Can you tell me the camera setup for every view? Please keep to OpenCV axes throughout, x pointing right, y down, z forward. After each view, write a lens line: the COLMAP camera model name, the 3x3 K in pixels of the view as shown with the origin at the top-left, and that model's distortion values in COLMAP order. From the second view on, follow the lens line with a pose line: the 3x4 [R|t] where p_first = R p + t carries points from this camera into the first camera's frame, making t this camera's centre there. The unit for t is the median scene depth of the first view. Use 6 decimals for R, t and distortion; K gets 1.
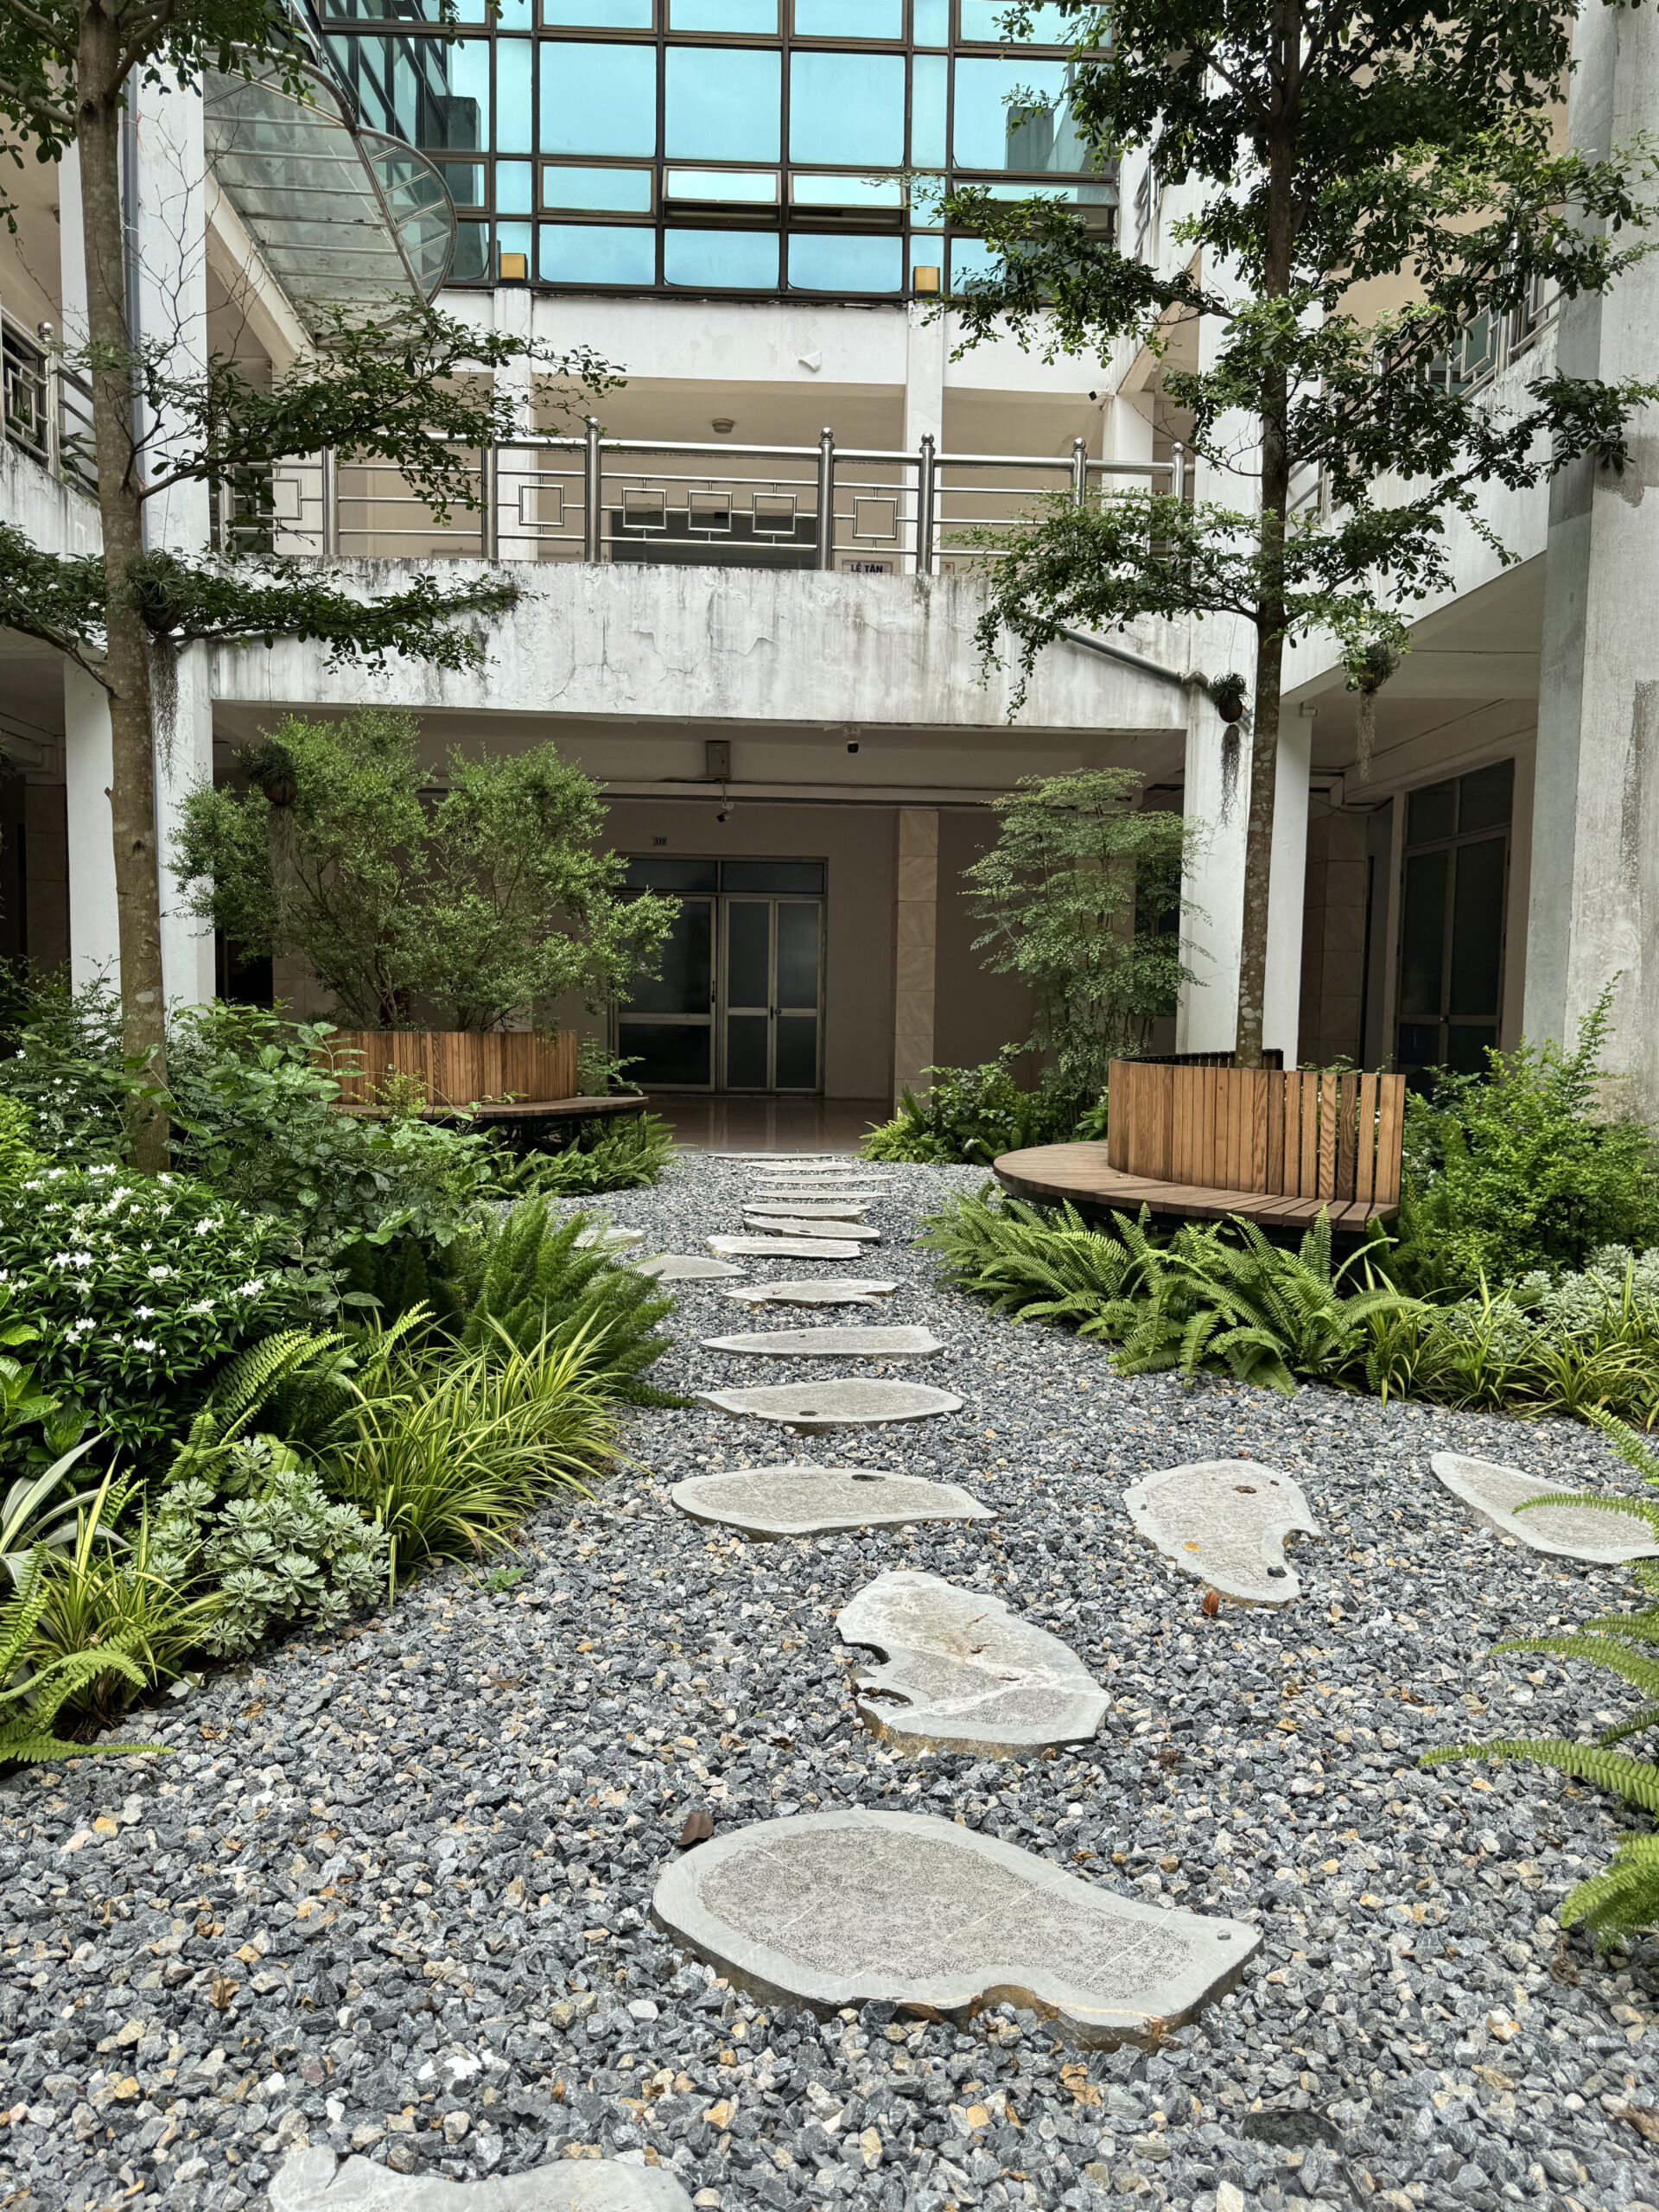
lens RADIAL K [[1575.6, 0, 839.8], [0, 1575.6, 1108.5], [0, 0, 1]] dist [0.012680, -0.013412]
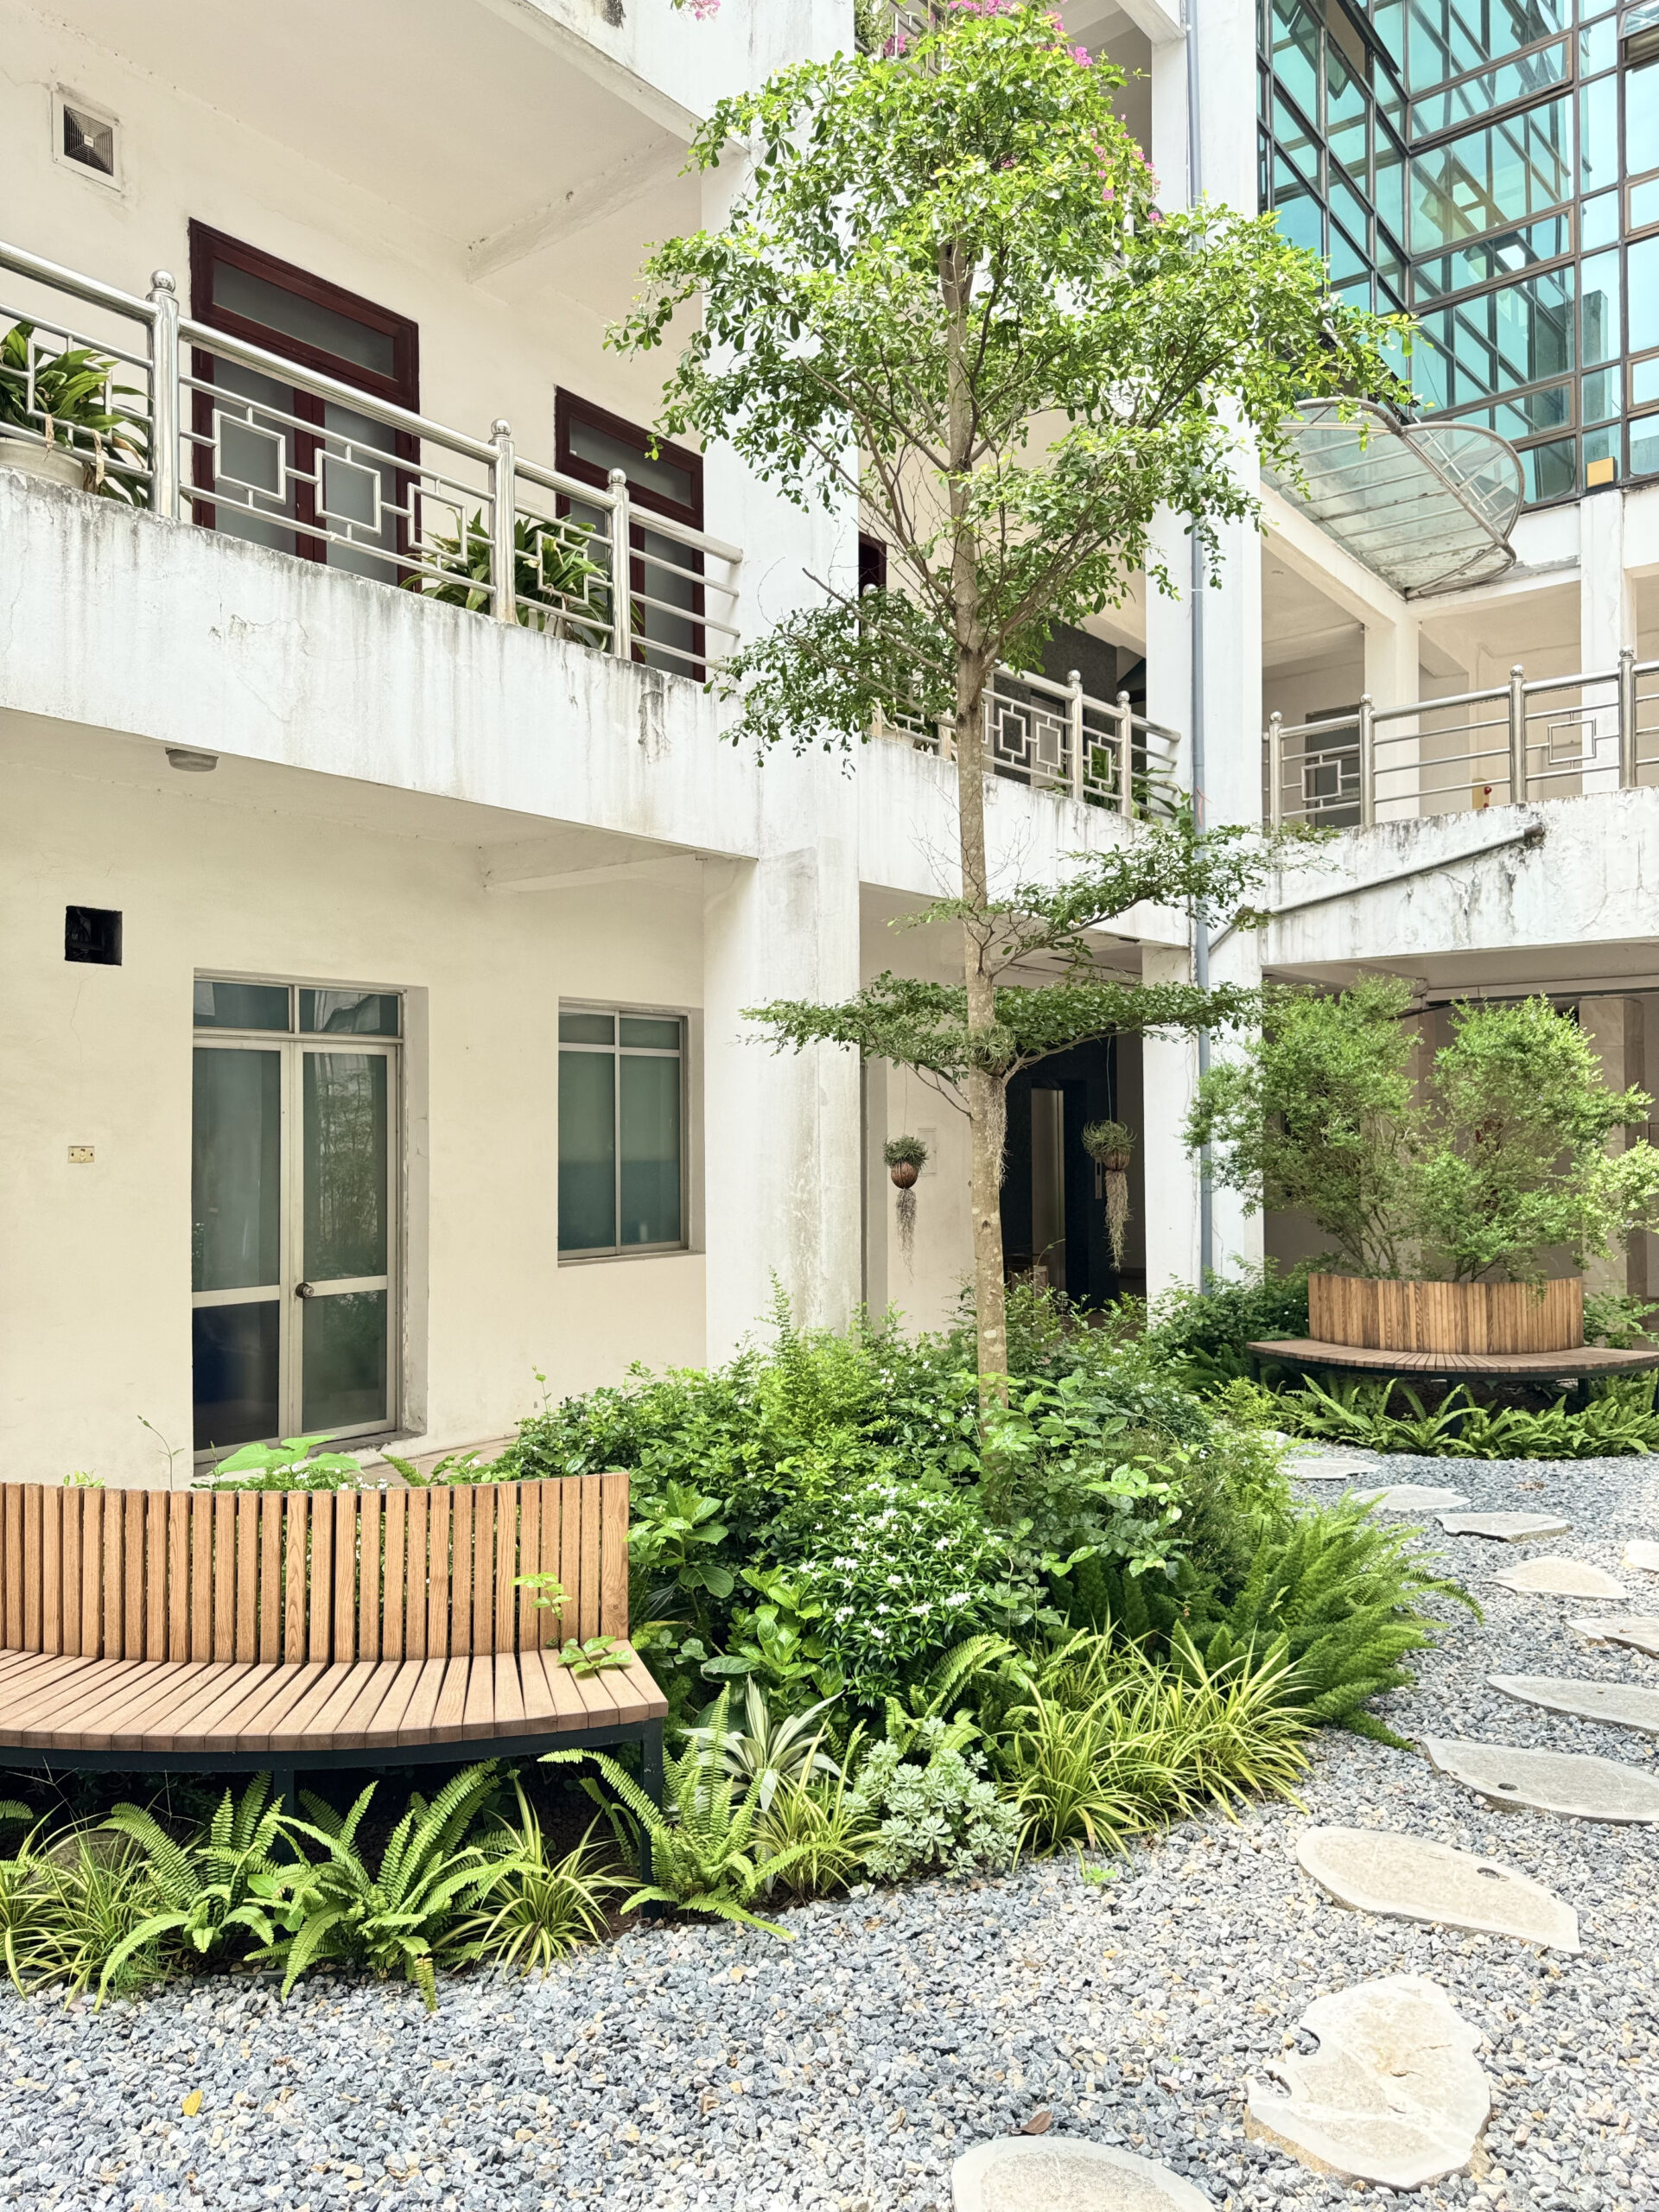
lens RADIAL K [[1584.4, 0, 828.5], [0, 1584.4, 1072.3], [0, 0, 1]] dist [-0.001849, -0.002681]
pose [[0.736296, -0.047651, -0.674980, 0.341965], [-0.032172, 0.993924, -0.105261, -0.132997], [0.675894, 0.099219, 0.730289, -0.087001]]
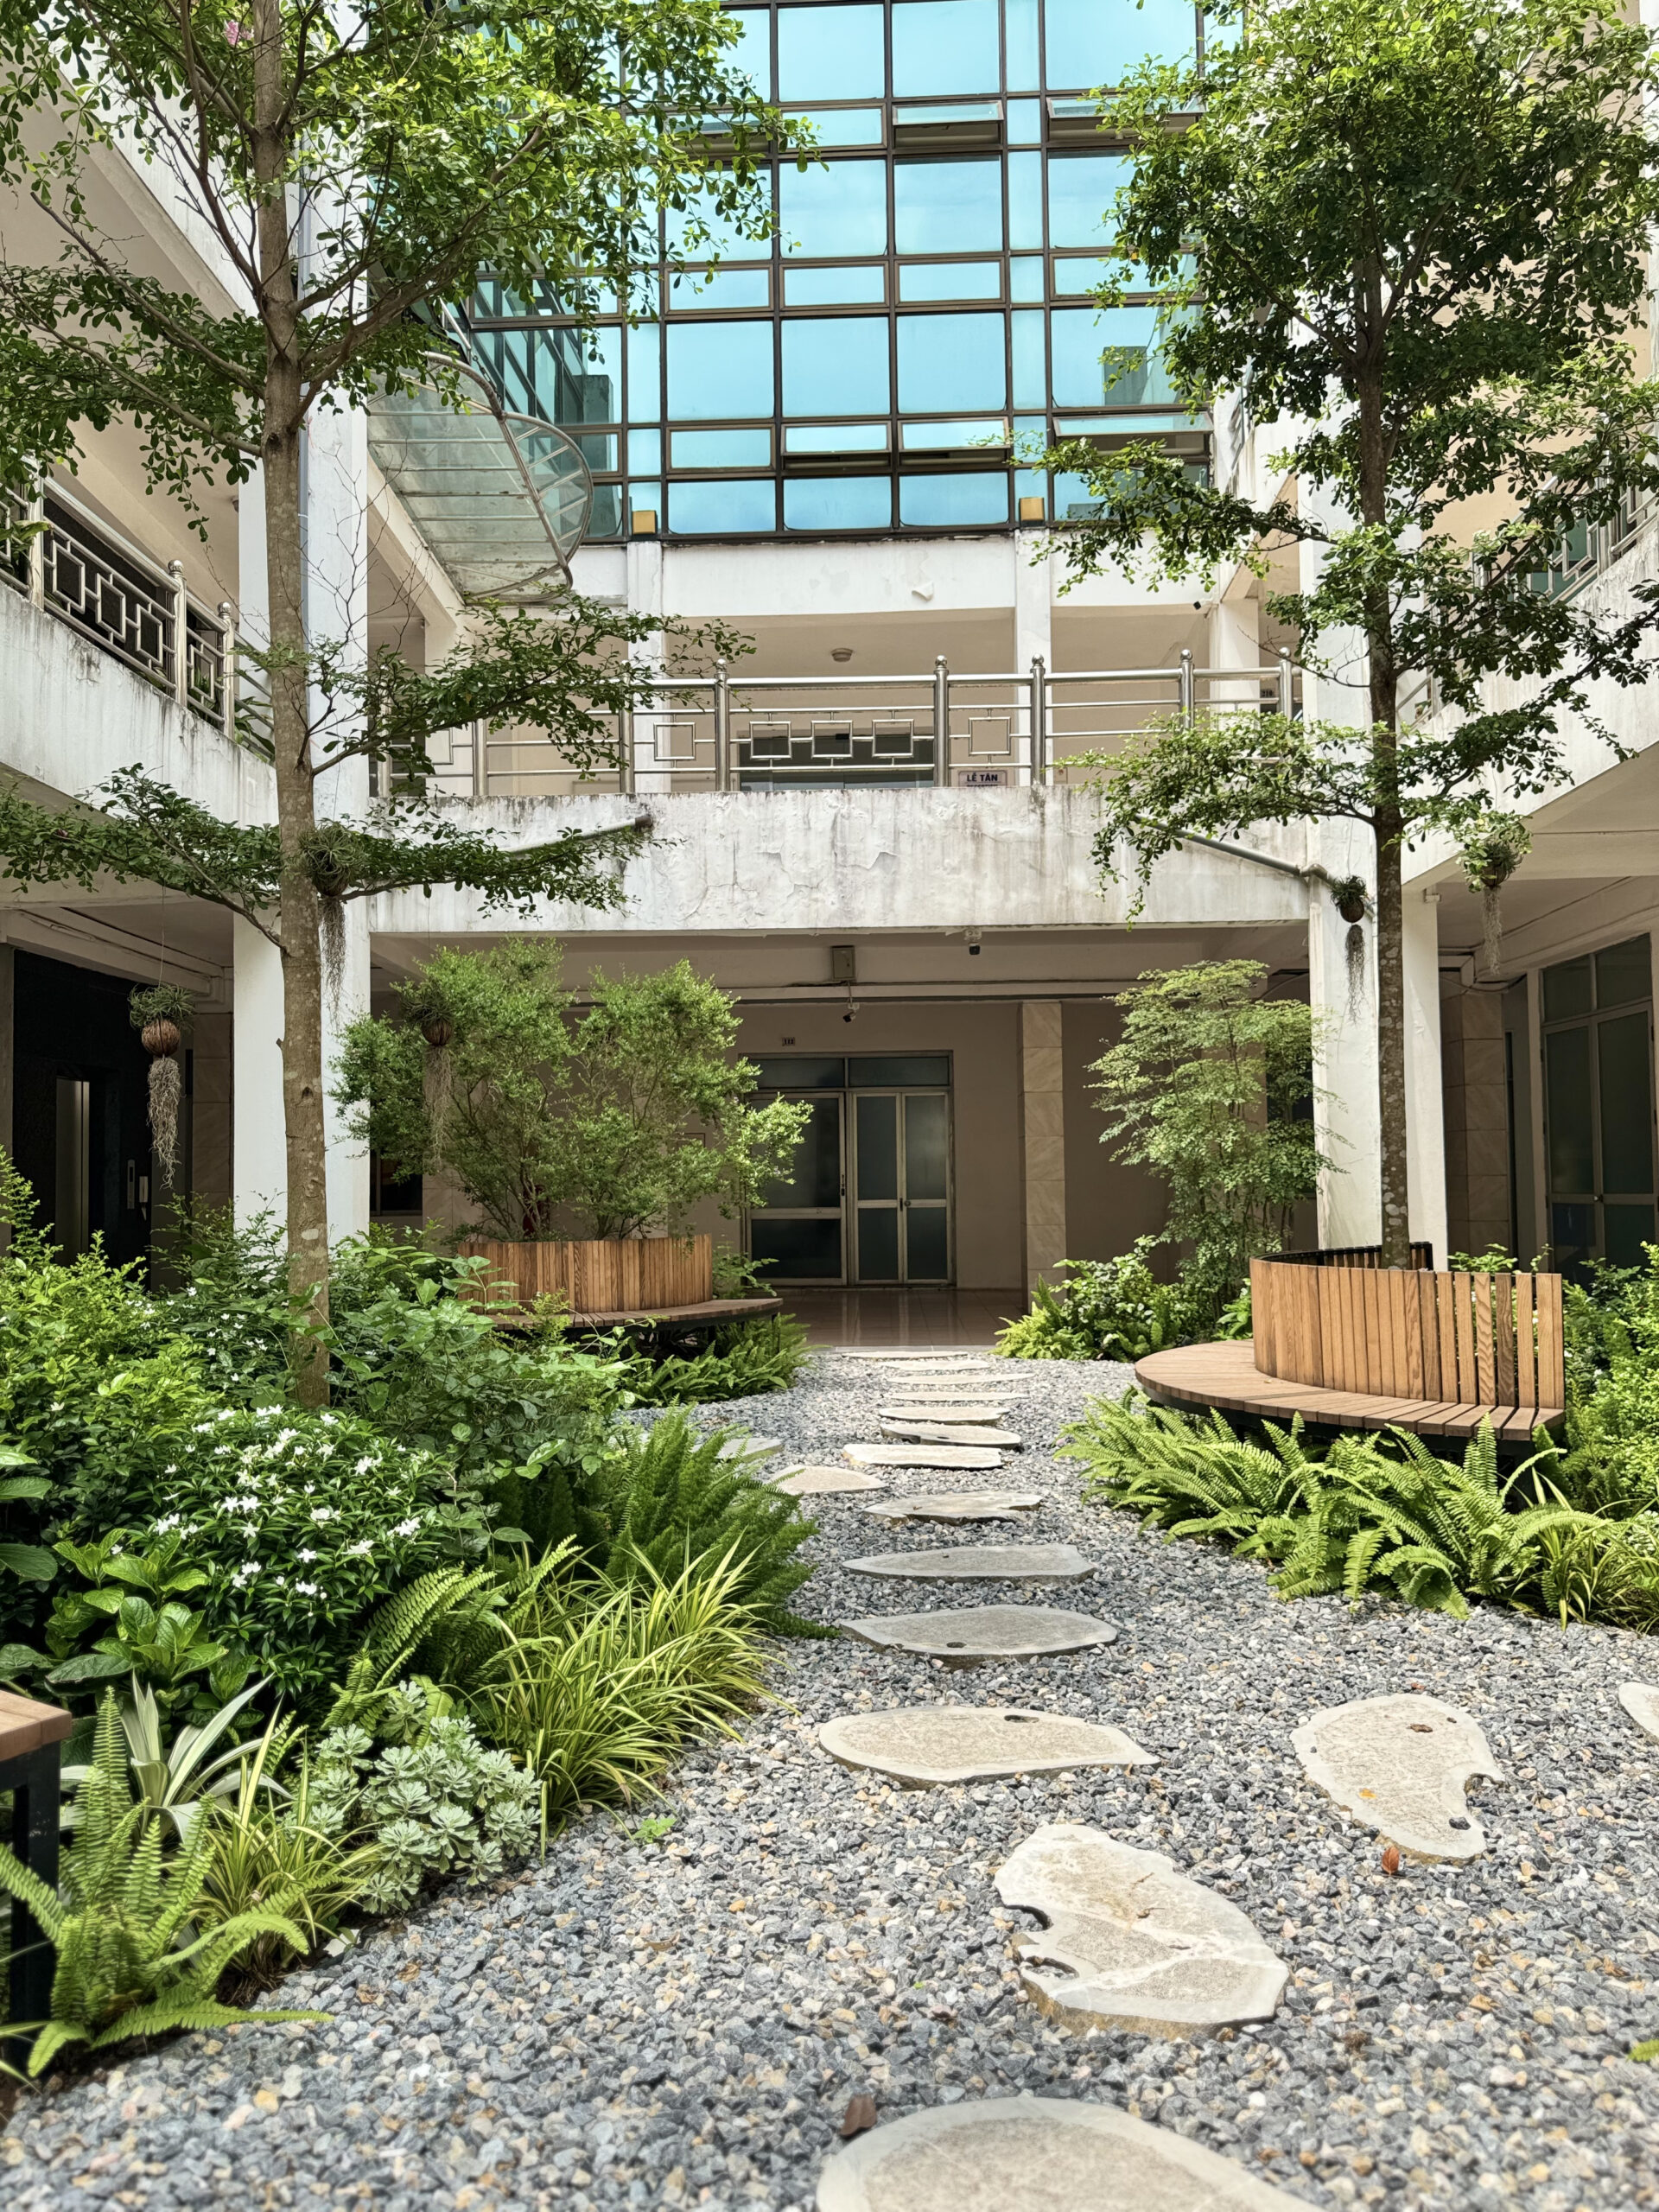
lens RADIAL K [[1575.6, 0, 839.8], [0, 1575.6, 1108.5], [0, 0, 1]] dist [0.012680, -0.013412]
pose [[0.996239, -0.032204, -0.080435, -0.002233], [0.022322, 0.992418, -0.120867, -0.017958], [0.083718, 0.118617, 0.989405, -0.013739]]
